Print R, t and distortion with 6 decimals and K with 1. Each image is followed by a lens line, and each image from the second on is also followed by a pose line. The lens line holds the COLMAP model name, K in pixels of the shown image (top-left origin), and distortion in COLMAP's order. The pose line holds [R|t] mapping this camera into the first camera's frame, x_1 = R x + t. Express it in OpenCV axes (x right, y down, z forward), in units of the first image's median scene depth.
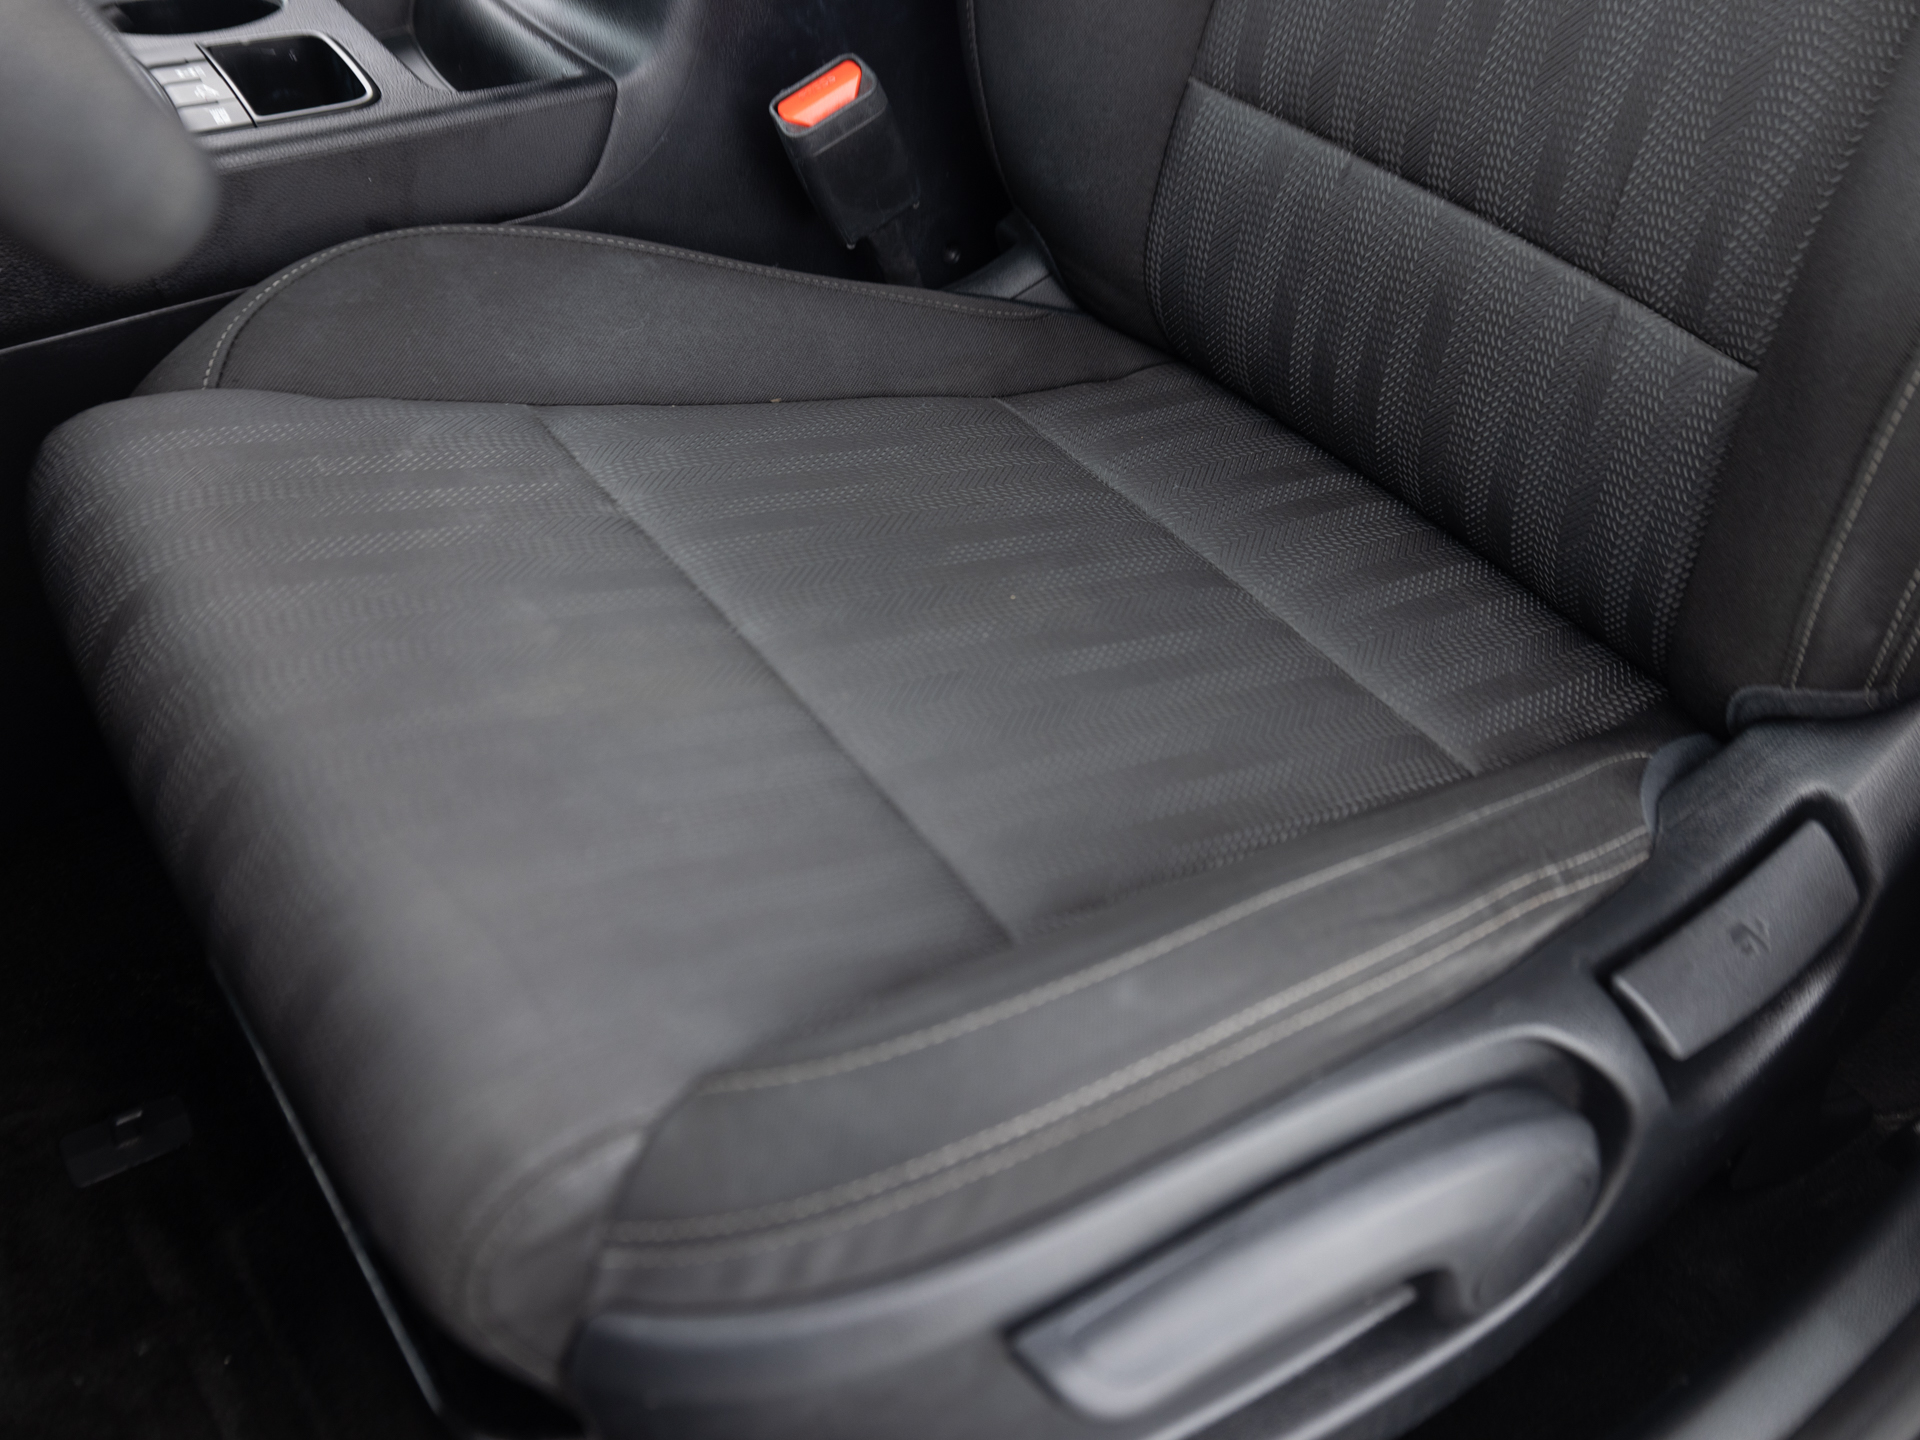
lens RADIAL K [[2044.2, 0, 960.0], [0, 2044.2, 720.0], [0, 0, 1]] dist [0.003194, -0.001413]
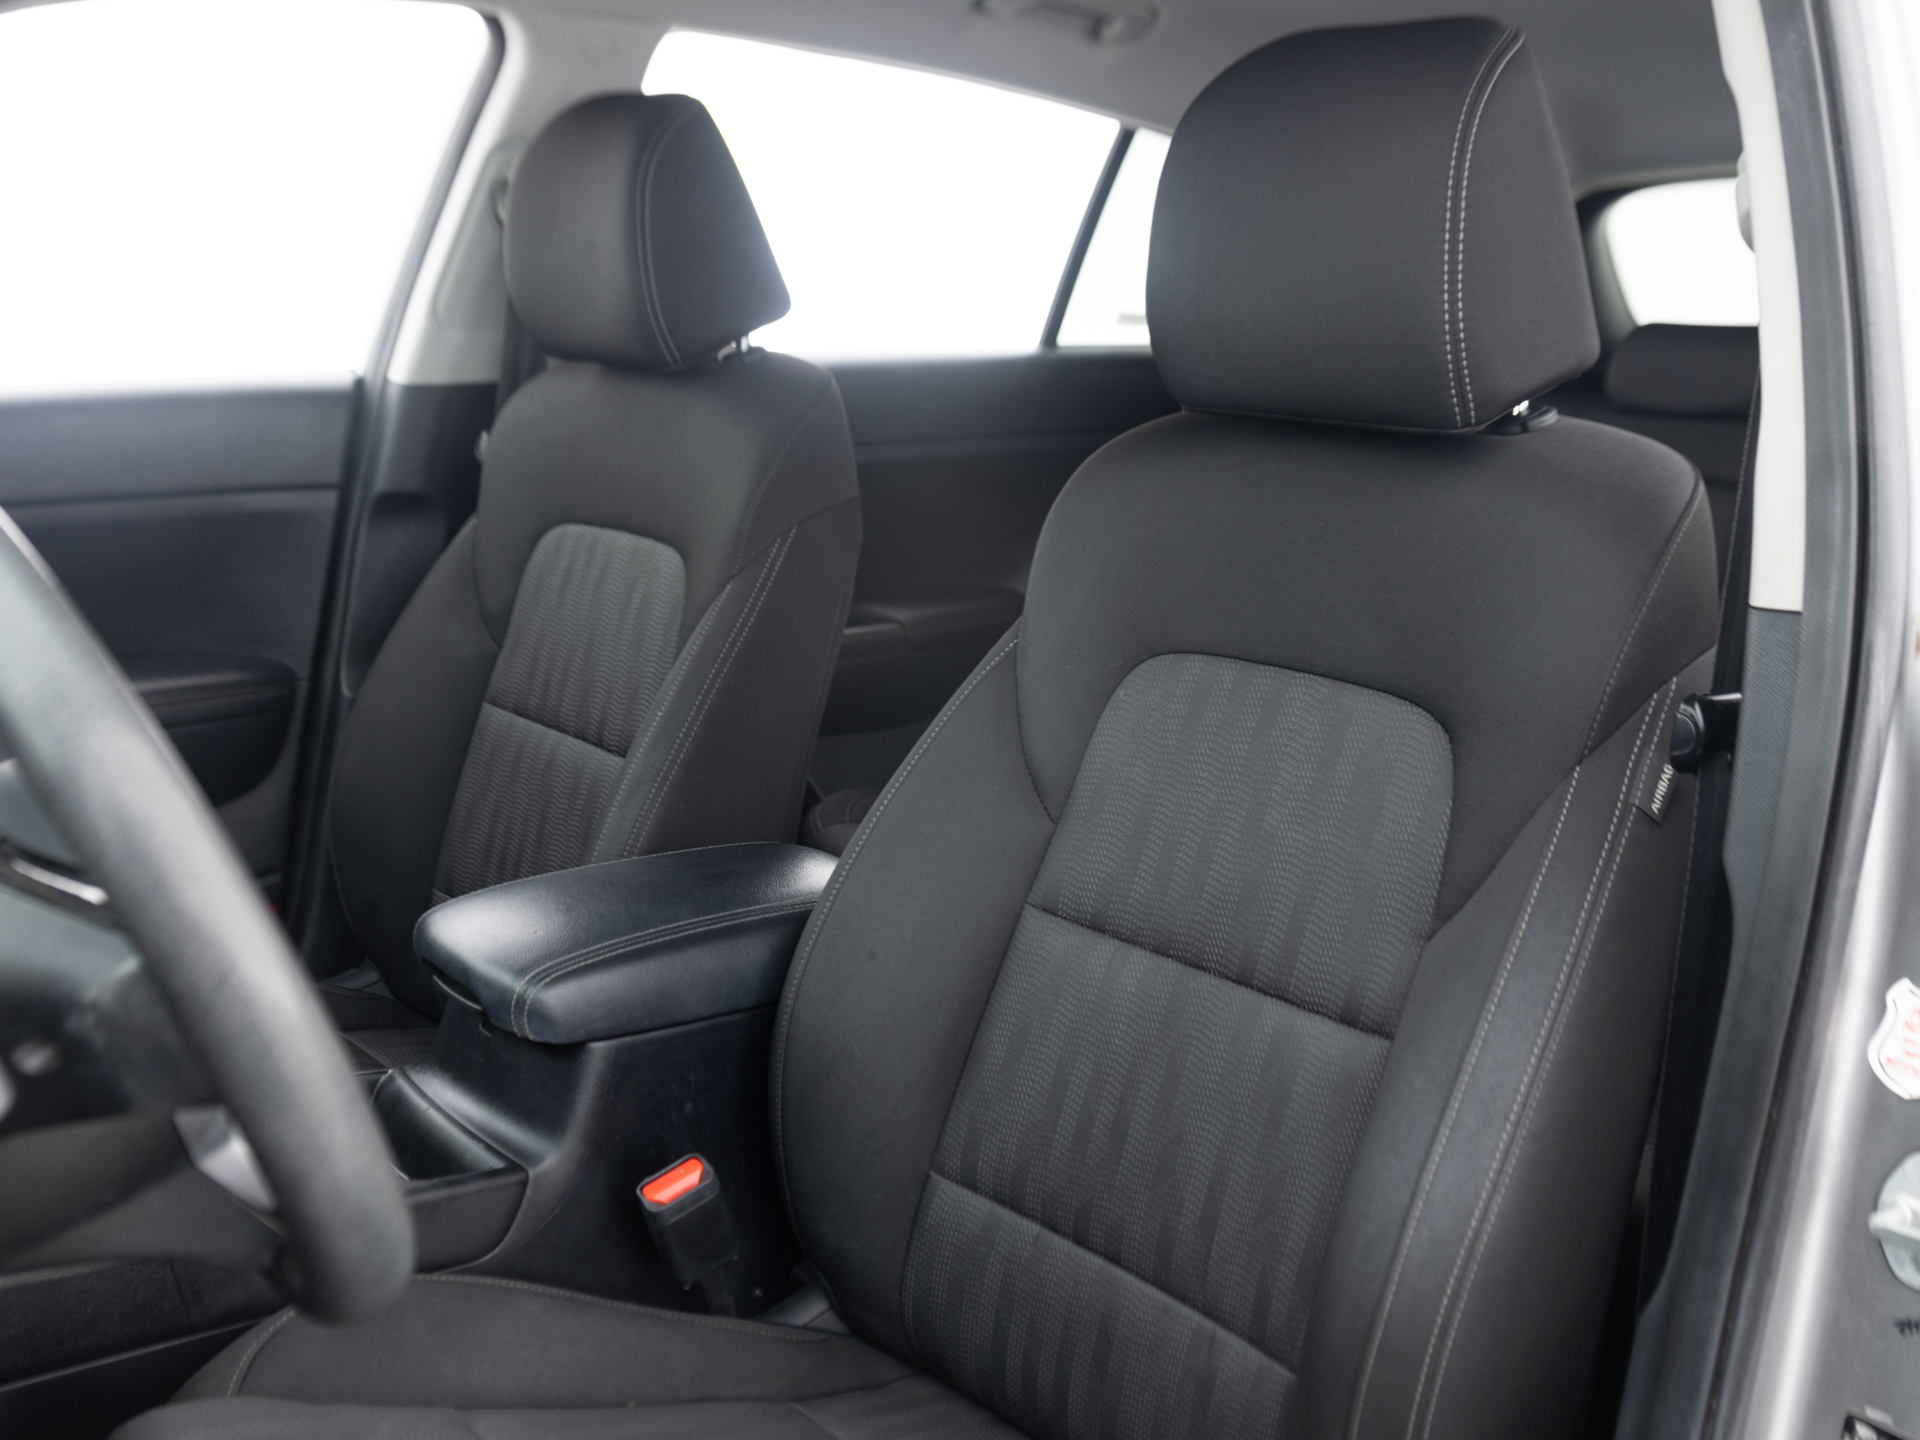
lens RADIAL K [[2044.2, 0, 960.0], [0, 2044.2, 720.0], [0, 0, 1]] dist [0.003194, -0.001413]
pose [[0.993342, 0.030063, 0.111208, -0.037941], [0.025394, 0.884462, -0.465921, 0.080786], [-0.112366, 0.465643, 0.877810, -0.430962]]
